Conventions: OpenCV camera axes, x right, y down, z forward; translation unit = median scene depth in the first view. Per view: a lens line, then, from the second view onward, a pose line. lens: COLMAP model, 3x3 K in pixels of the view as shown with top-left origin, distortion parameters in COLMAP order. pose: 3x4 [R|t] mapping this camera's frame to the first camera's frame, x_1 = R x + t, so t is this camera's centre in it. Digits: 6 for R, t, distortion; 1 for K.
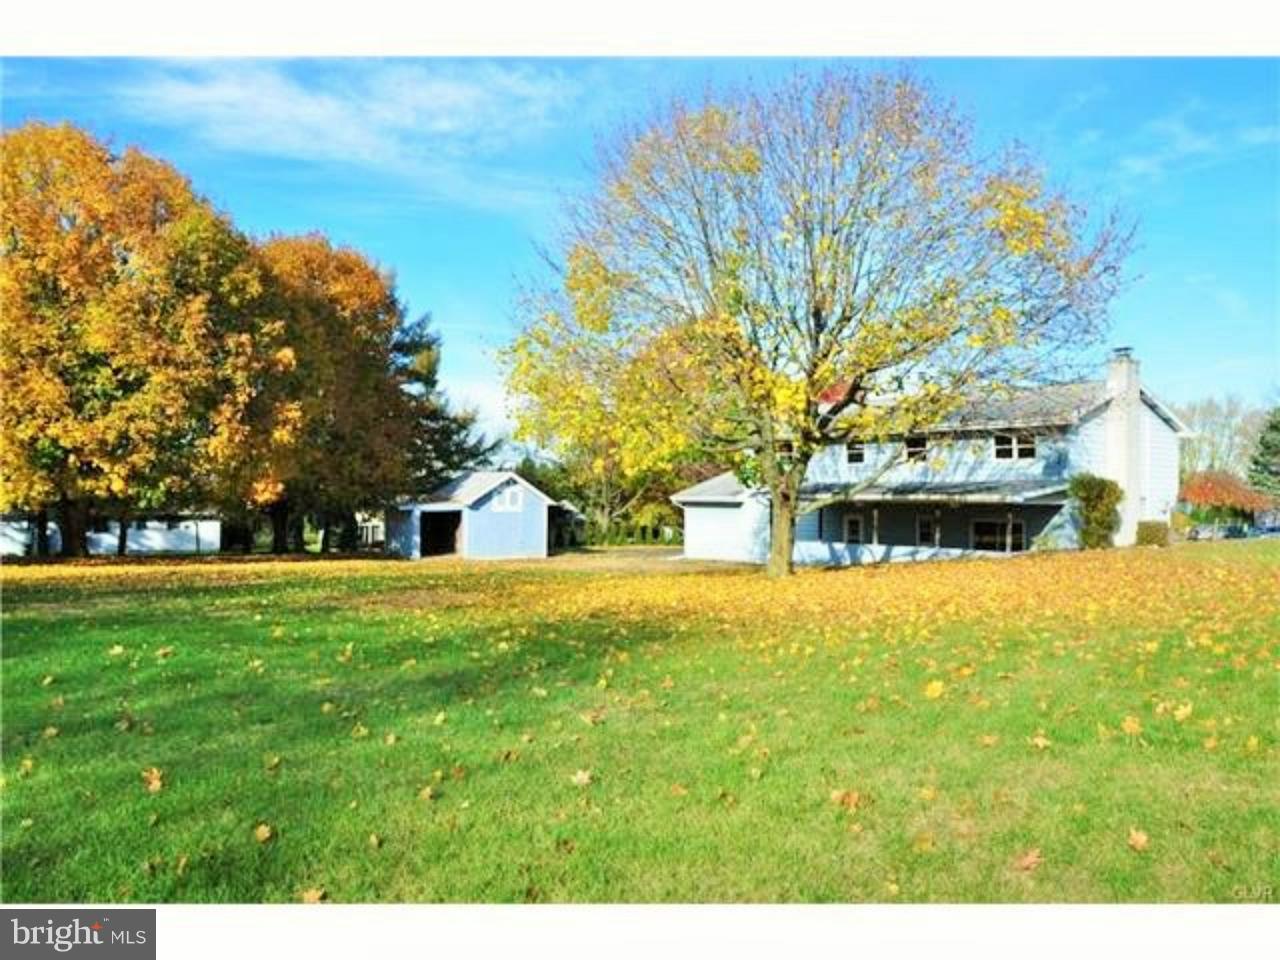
lens RADIAL K [[938.0, 0, 638.5], [0, 938.0, 480.1], [0, 0, 1]] dist [-0.001727, -0.000372]
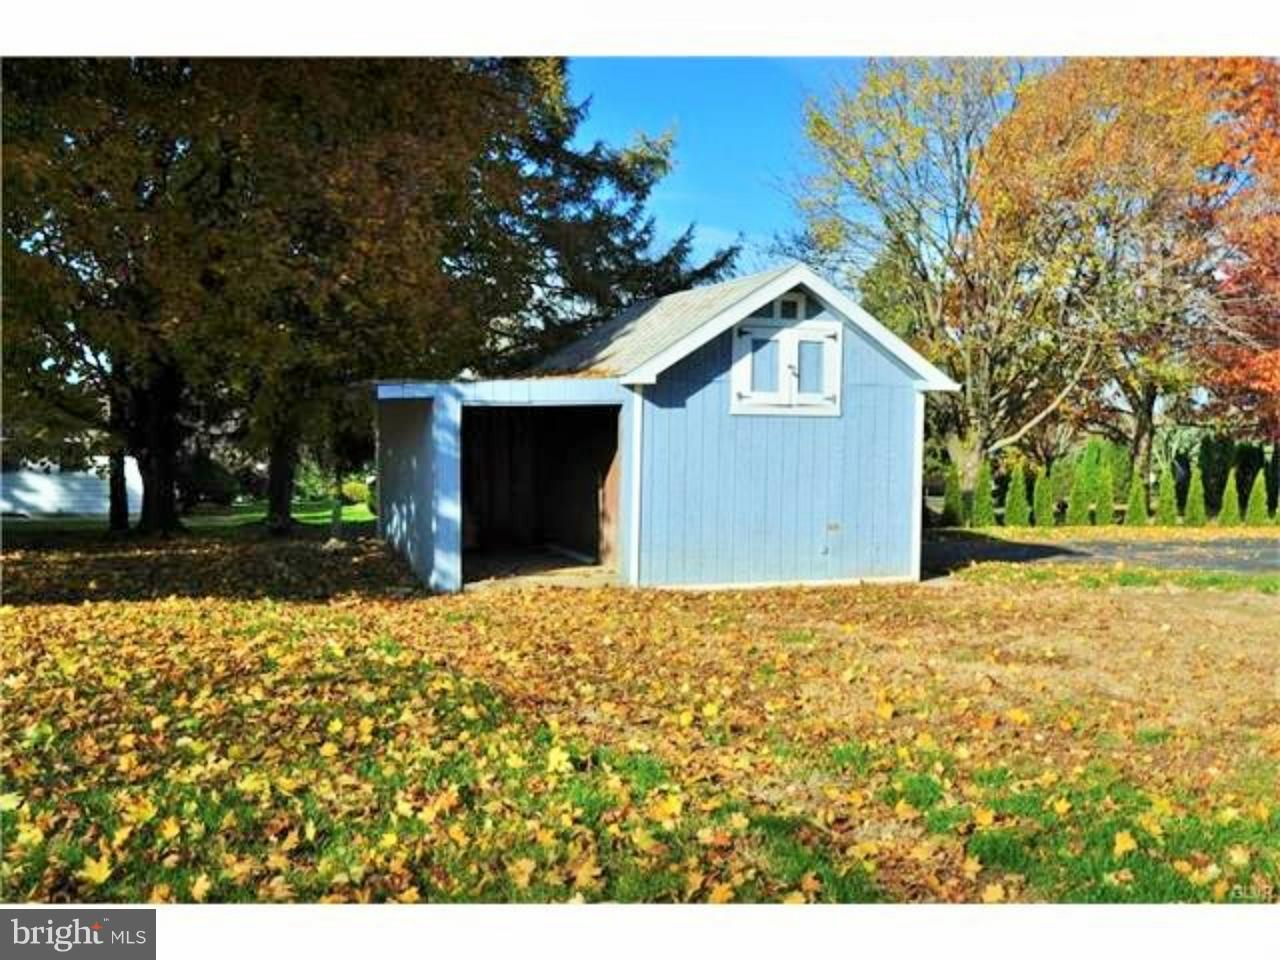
lens RADIAL K [[1342.3, 0, 640.0], [0, 1342.3, 480.0], [0, 0, 1]] dist [0.000645, 0.000153]
pose [[0.981964, 0.011391, -0.188723, -0.107273], [-0.001746, 0.998687, 0.051196, 0.033267], [0.189058, -0.049943, 0.980695, 0.608350]]
